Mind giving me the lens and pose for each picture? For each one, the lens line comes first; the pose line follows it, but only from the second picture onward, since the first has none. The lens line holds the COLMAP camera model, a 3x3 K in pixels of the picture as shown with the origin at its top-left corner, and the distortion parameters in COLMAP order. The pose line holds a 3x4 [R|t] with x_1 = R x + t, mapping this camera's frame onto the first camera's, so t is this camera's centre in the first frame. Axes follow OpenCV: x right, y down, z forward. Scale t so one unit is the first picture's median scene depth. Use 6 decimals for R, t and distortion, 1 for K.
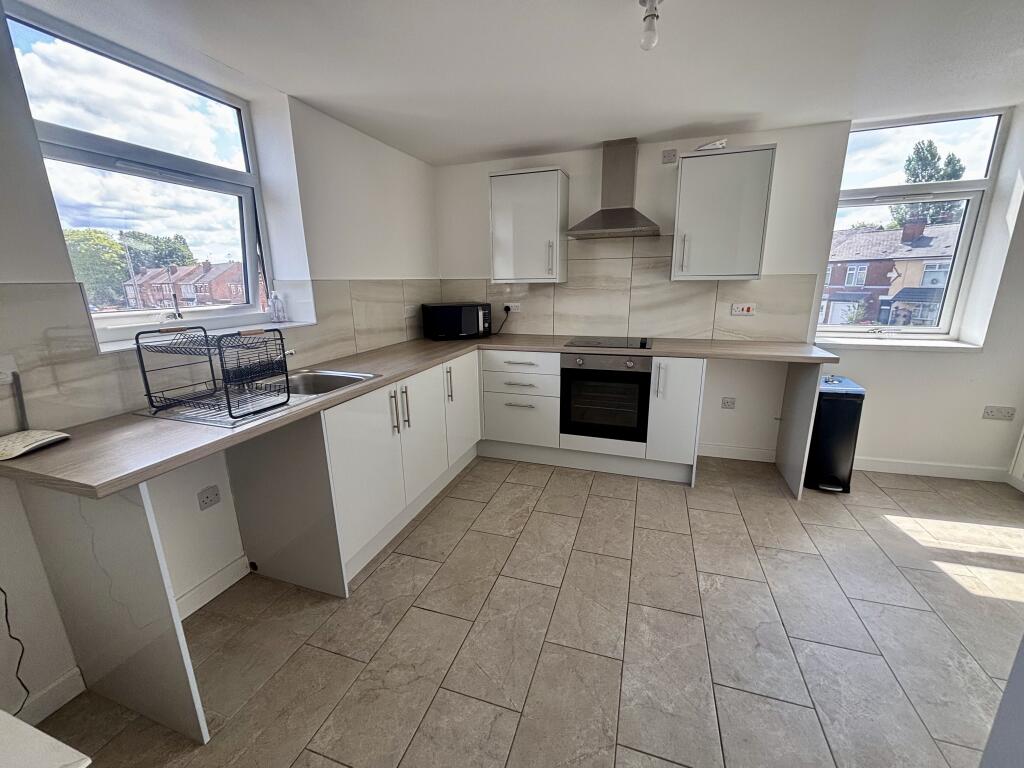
lens RADIAL K [[414.1, 0, 512.0], [0, 414.1, 382.8], [0, 0, 1]] dist [0.002005, 0.000107]
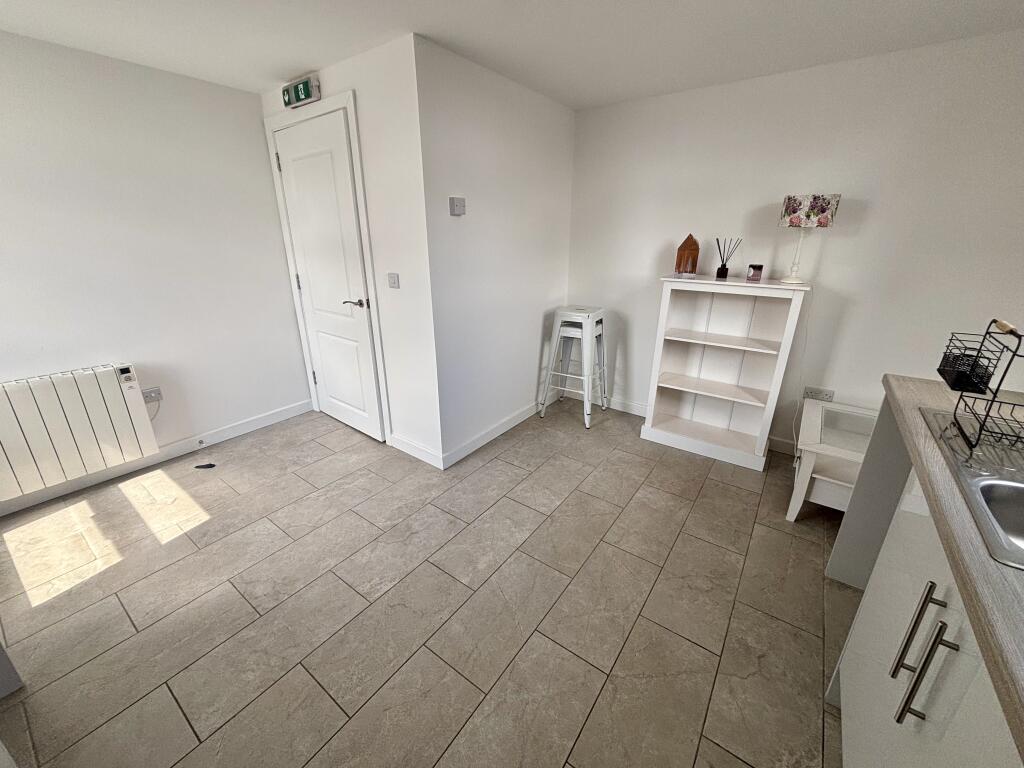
lens RADIAL K [[414.1, 0, 510.2], [0, 414.1, 380.3], [0, 0, 1]] dist [0.002005, 0.000107]
pose [[-0.952936, -0.090300, 0.289412, -0.034189], [0.084443, 0.837781, 0.539437, -0.412334], [-0.291175, 0.538487, -0.790727, 1.516910]]
